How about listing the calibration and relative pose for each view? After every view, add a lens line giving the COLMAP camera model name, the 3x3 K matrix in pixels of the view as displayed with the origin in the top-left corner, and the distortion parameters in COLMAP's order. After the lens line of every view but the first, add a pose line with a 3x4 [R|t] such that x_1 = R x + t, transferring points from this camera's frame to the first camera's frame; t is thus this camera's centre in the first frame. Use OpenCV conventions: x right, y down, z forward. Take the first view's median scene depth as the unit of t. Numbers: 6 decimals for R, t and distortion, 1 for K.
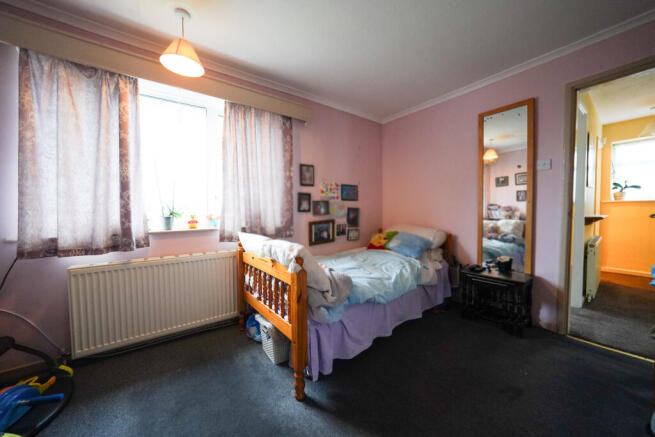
lens RADIAL K [[229.9, 0, 327.3], [0, 229.9, 217.9], [0, 0, 1]] dist [-0.009042, 0.000438]
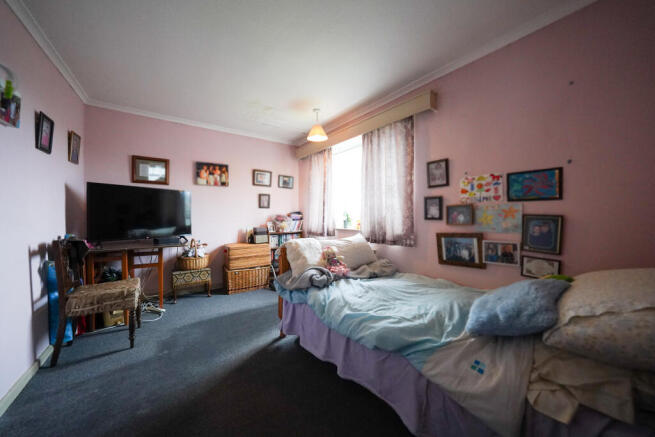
lens RADIAL K [[229.9, 0, 327.8], [0, 229.9, 219.8], [0, 0, 1]] dist [-0.009042, 0.000438]
pose [[0.008705, 0.026525, -0.999610, 0.693258], [-0.034272, 0.999069, 0.026212, -0.034055], [0.999375, 0.034031, 0.009606, 0.610685]]
